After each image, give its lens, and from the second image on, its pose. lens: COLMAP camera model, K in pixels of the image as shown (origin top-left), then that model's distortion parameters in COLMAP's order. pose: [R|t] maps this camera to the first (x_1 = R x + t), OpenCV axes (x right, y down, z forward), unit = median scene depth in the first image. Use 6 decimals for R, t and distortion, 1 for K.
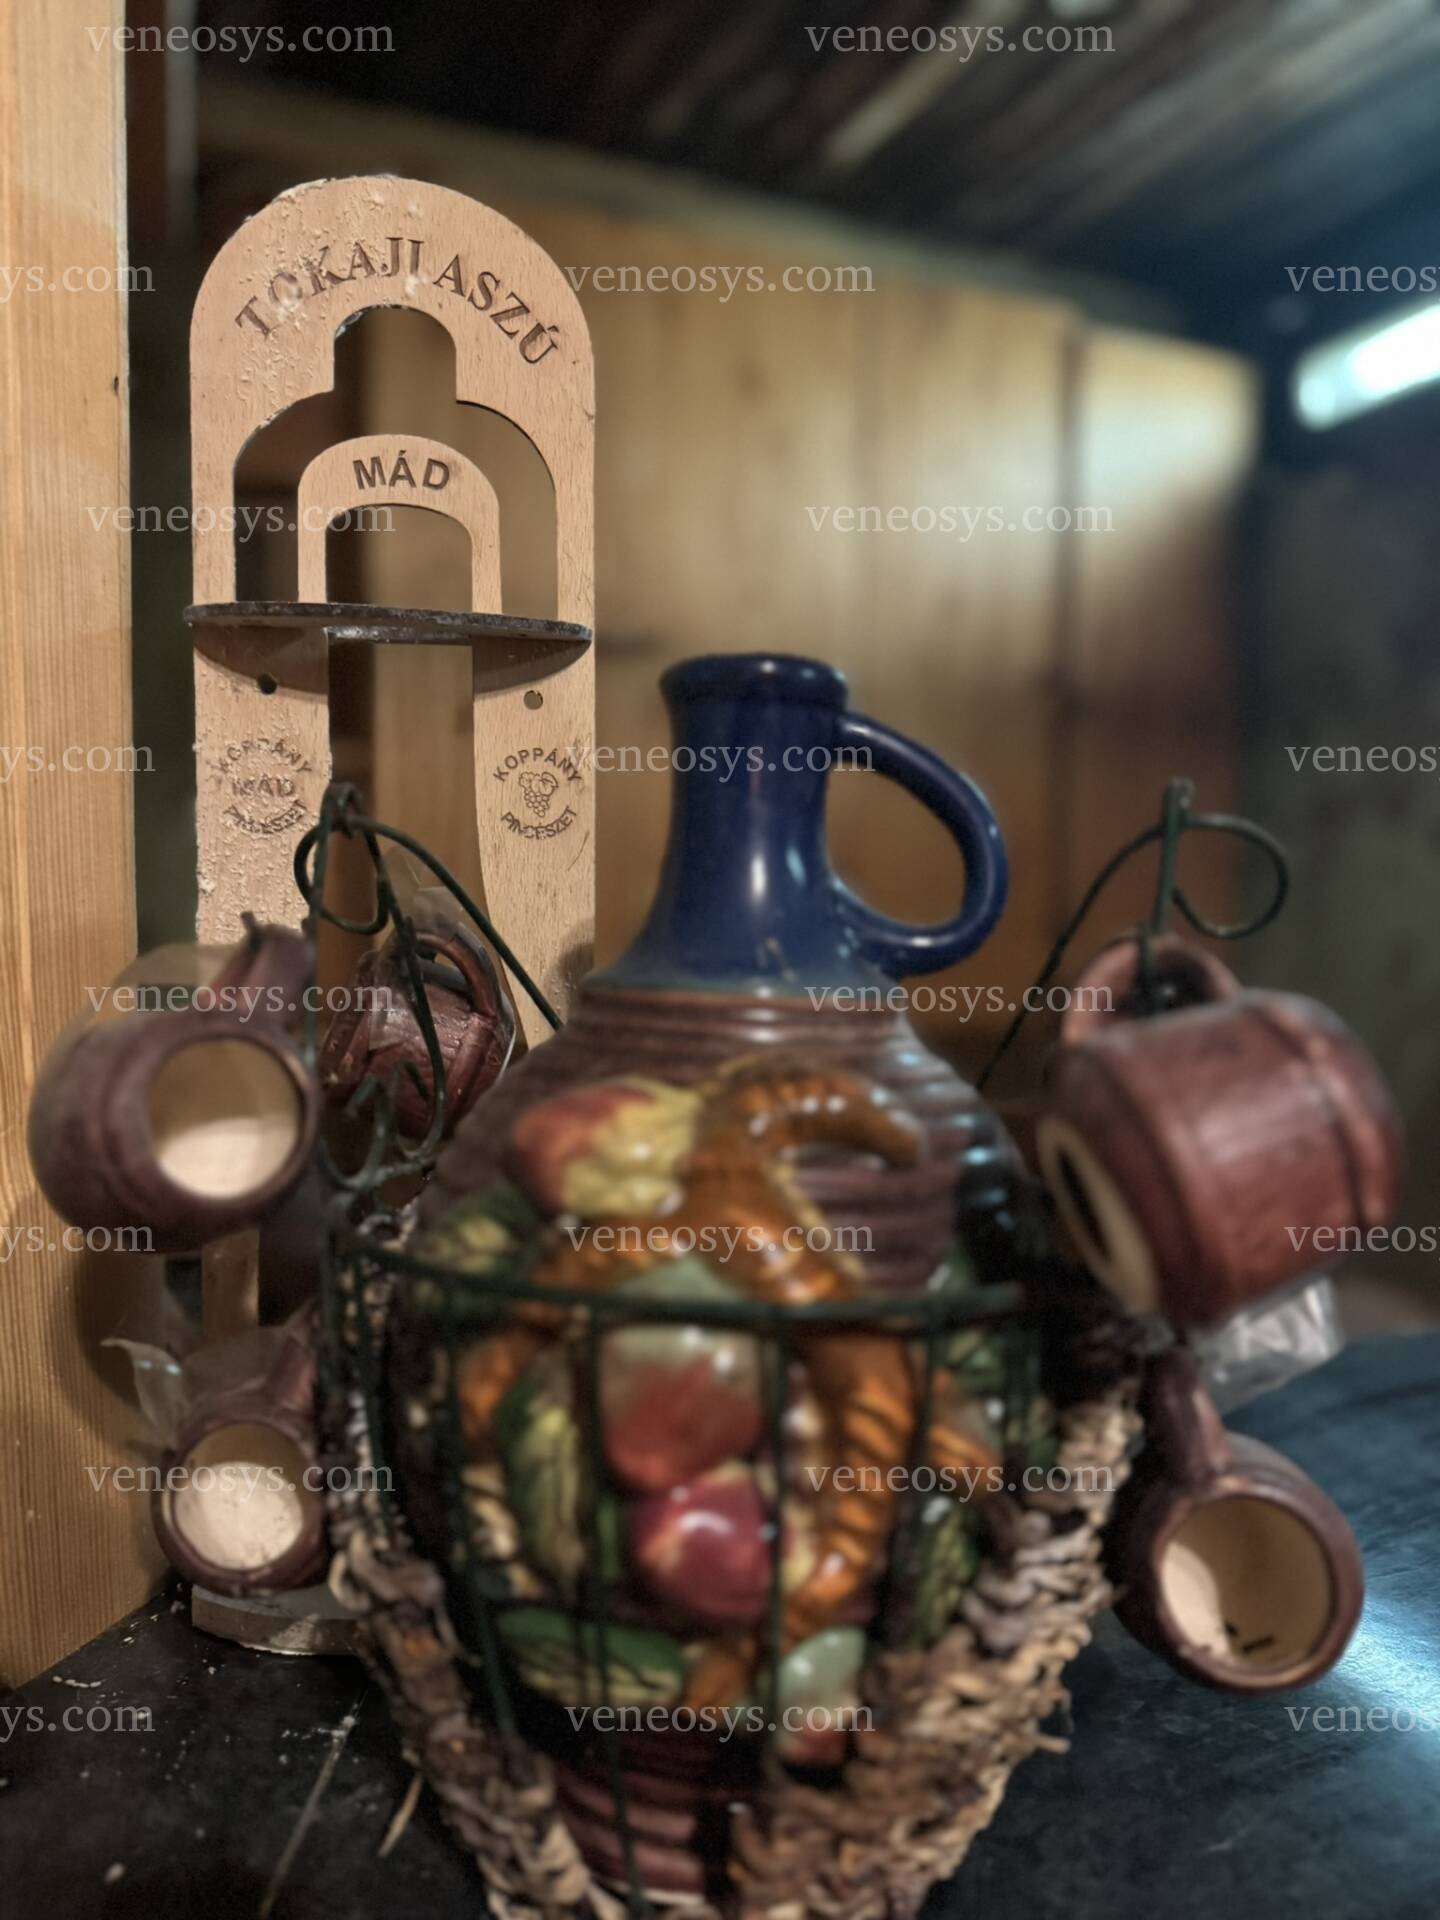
lens RADIAL K [[1353.3, 0, 716.0], [0, 1353.3, 958.4], [0, 0, 1]] dist [0.052325, -0.049860]
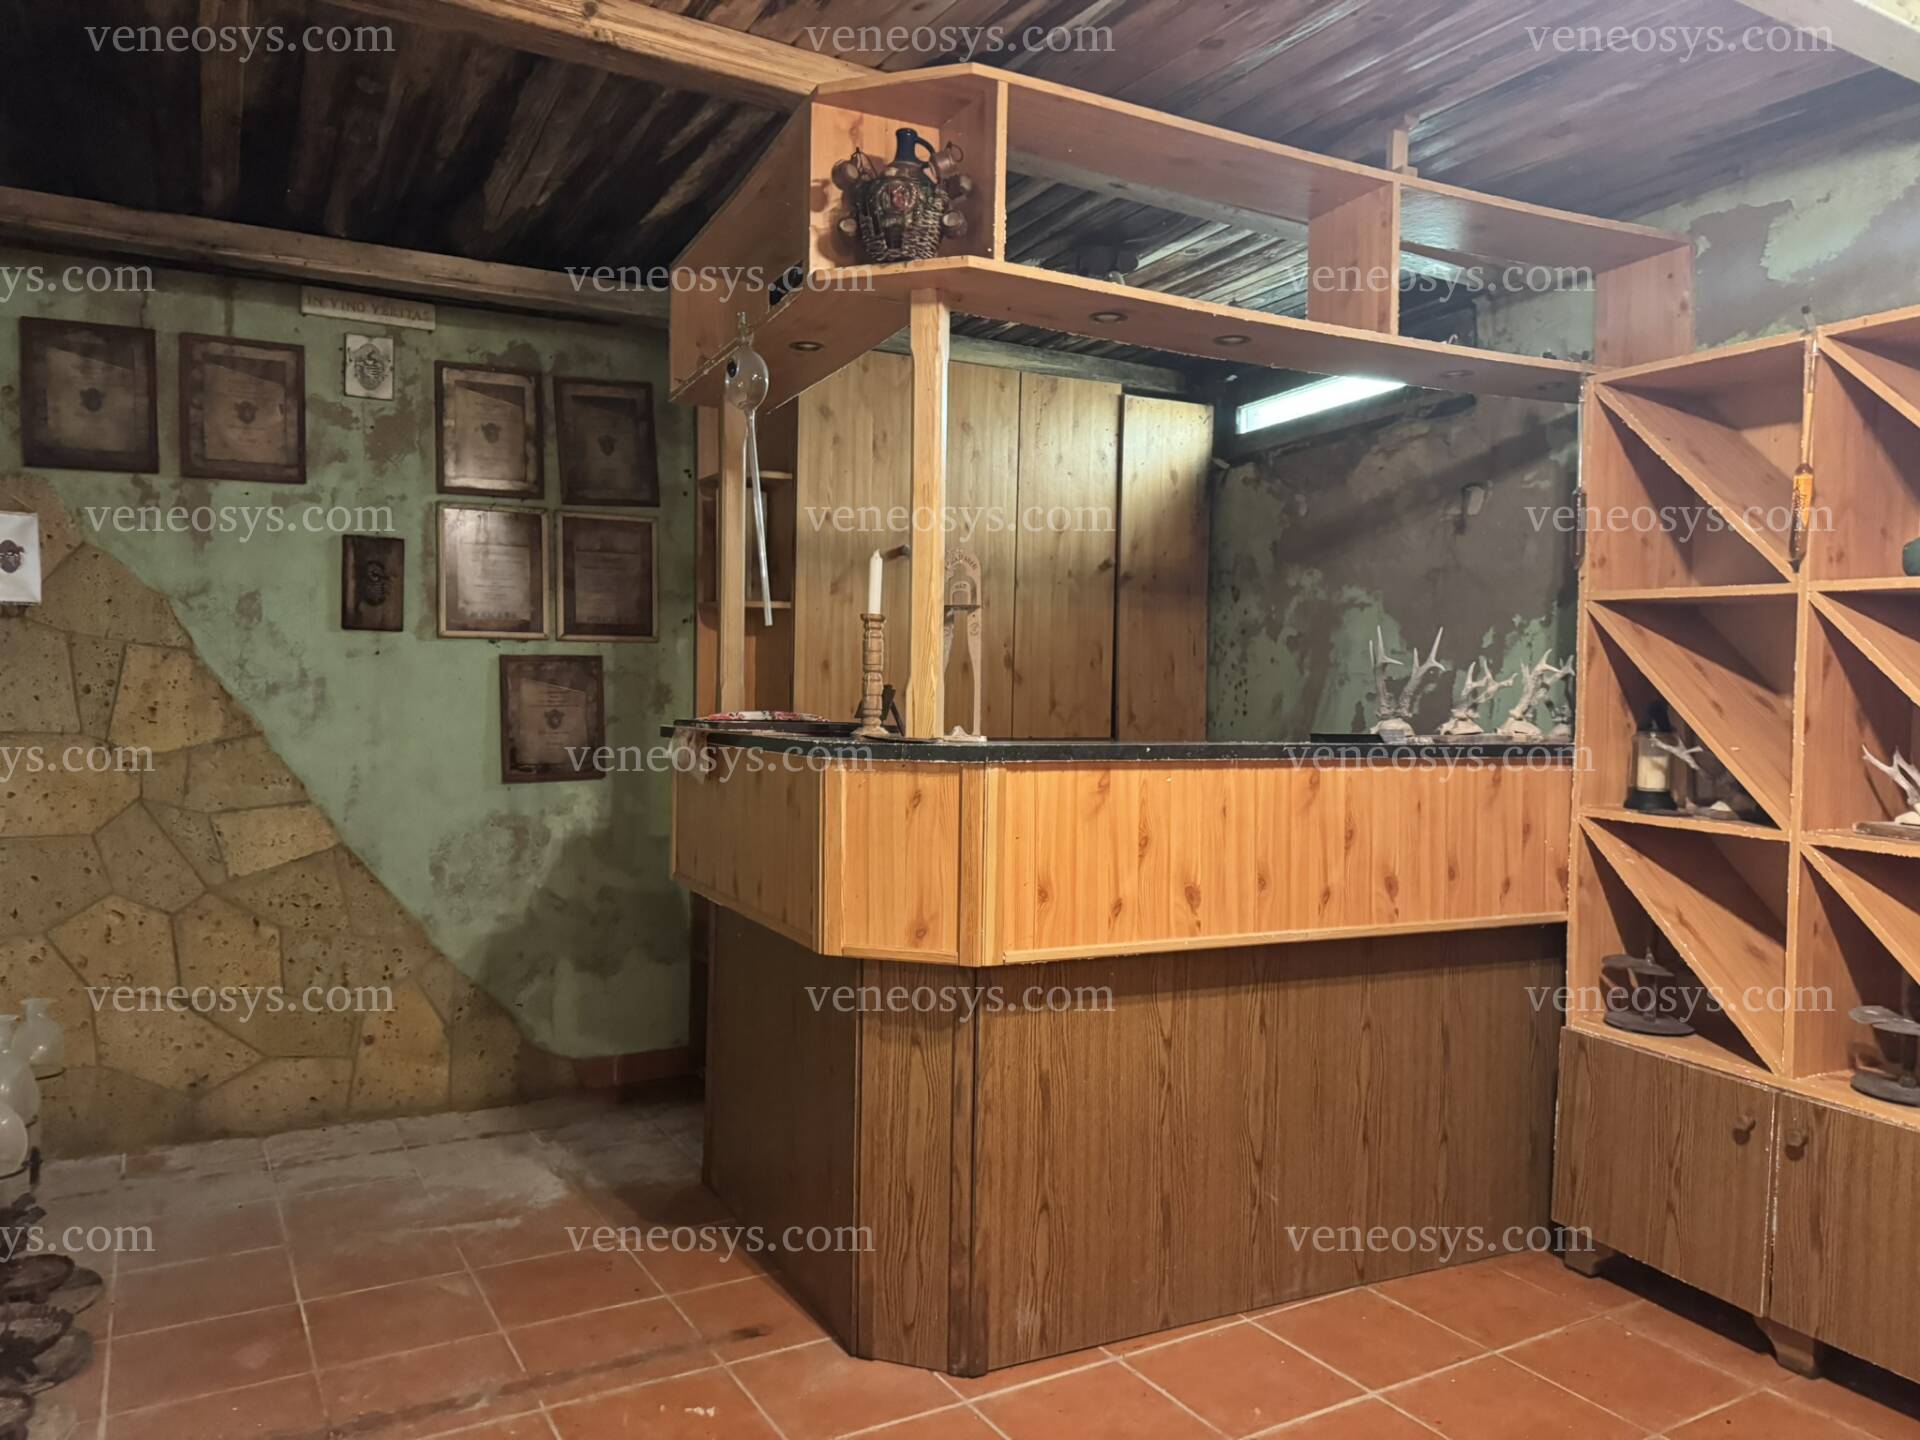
lens RADIAL K [[1353.3, 0, 940.0], [0, 1353.3, 735.6], [0, 0, 1]] dist [0.052325, -0.049860]
pose [[0.997639, 0.004805, 0.068514, -0.858043], [-0.002316, 0.999336, -0.036354, 0.734748], [-0.068643, 0.036110, 0.996988, -6.082554]]
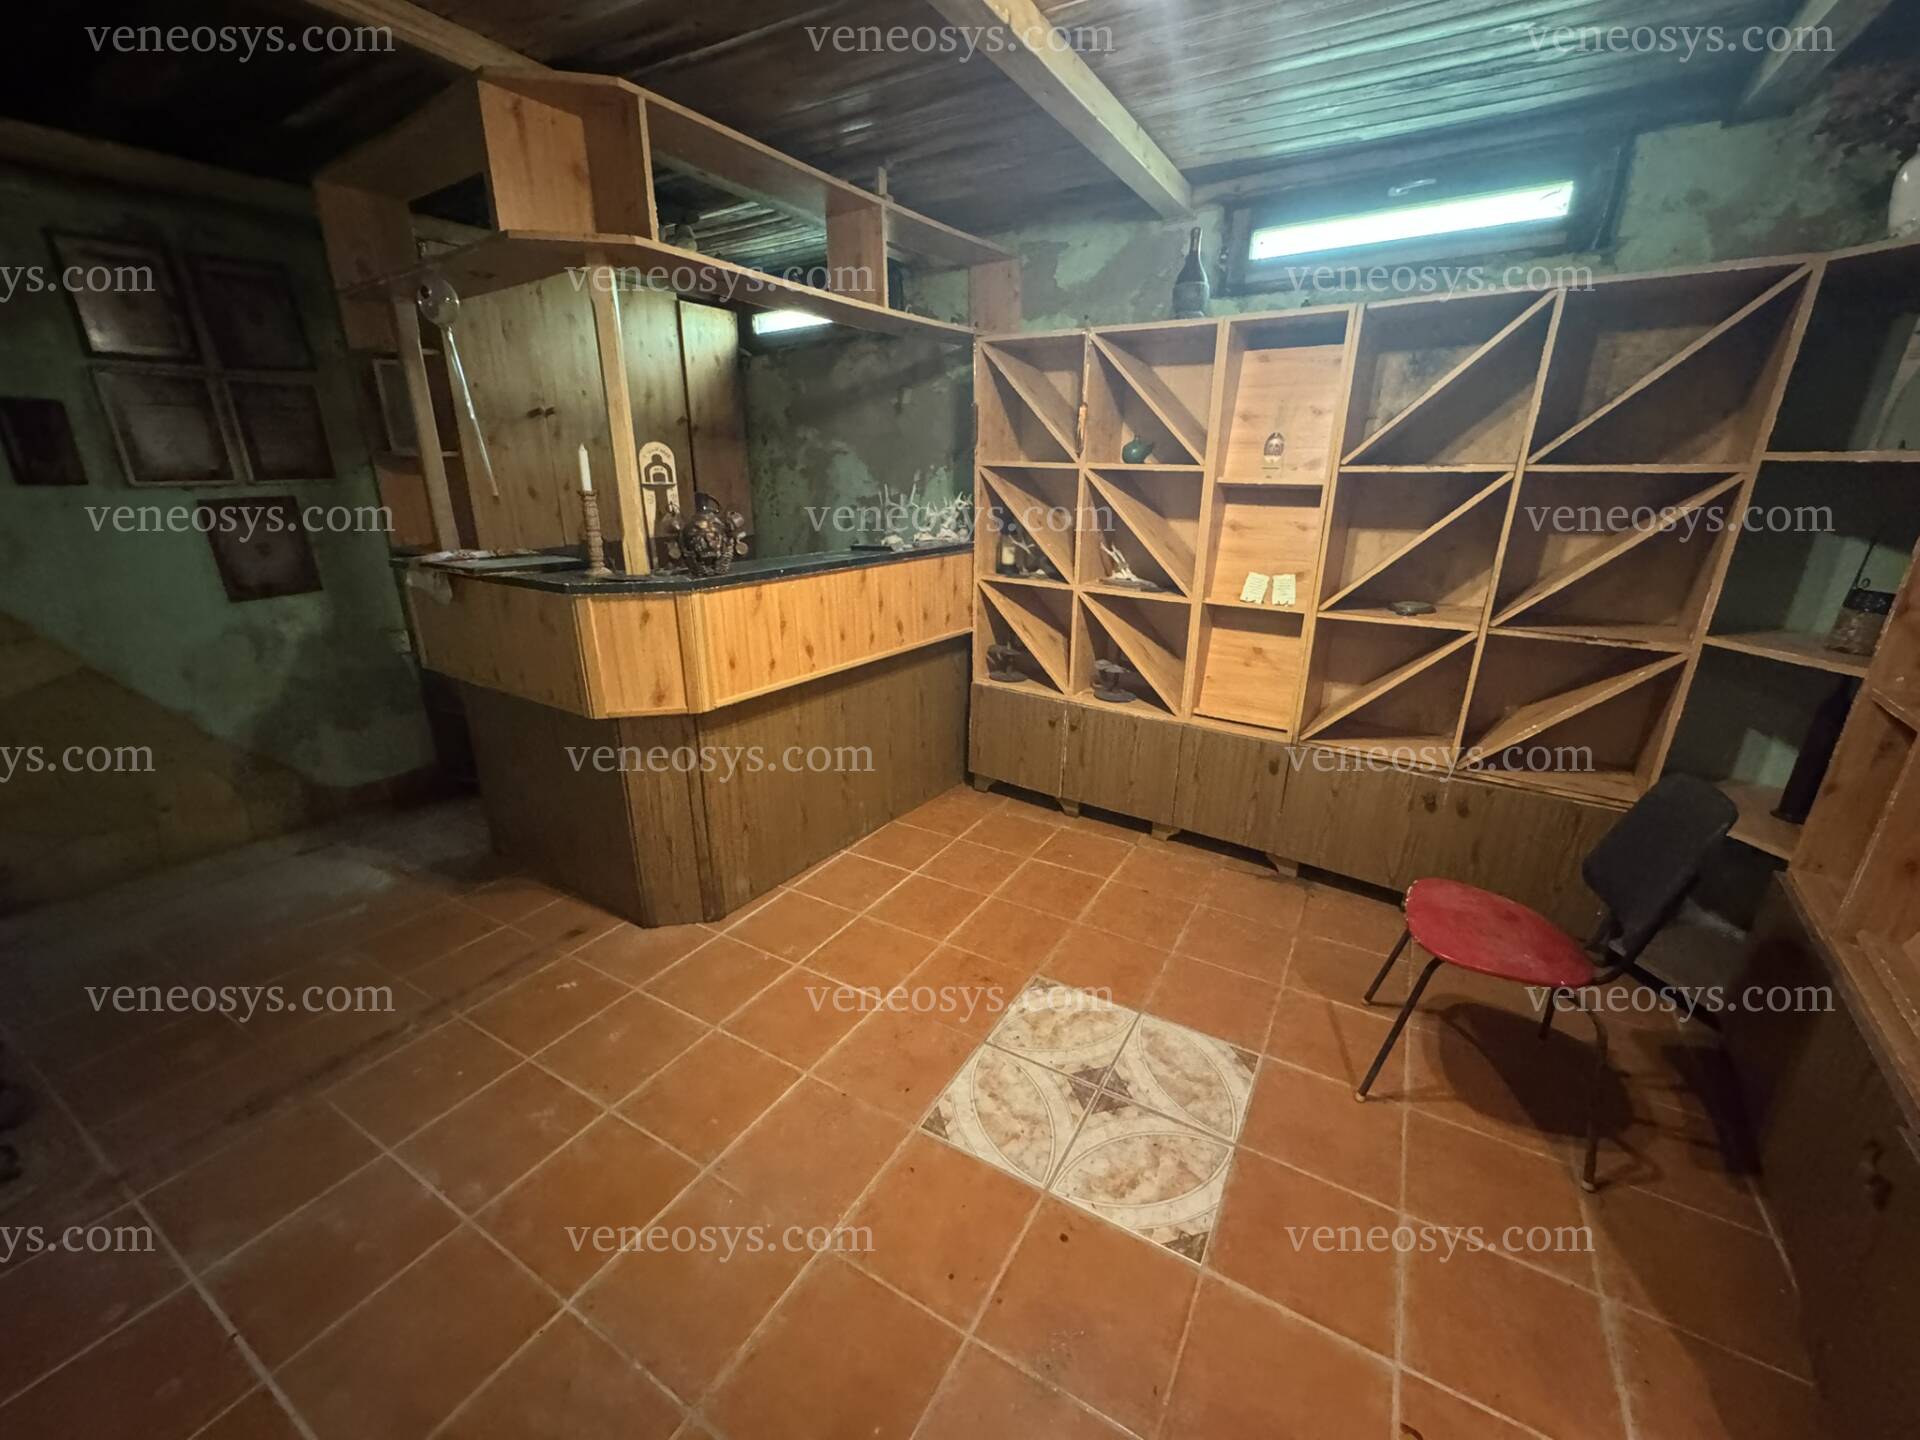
lens RADIAL K [[773.3, 0, 950.2], [0, 773.3, 721.4], [0, 0, 1]] dist [0.000021, 0.000672]
pose [[0.832777, -0.183920, 0.522164, -1.915484], [0.045111, 0.962609, 0.267111, 0.038460], [-0.551767, -0.198889, 0.809936, -5.783357]]
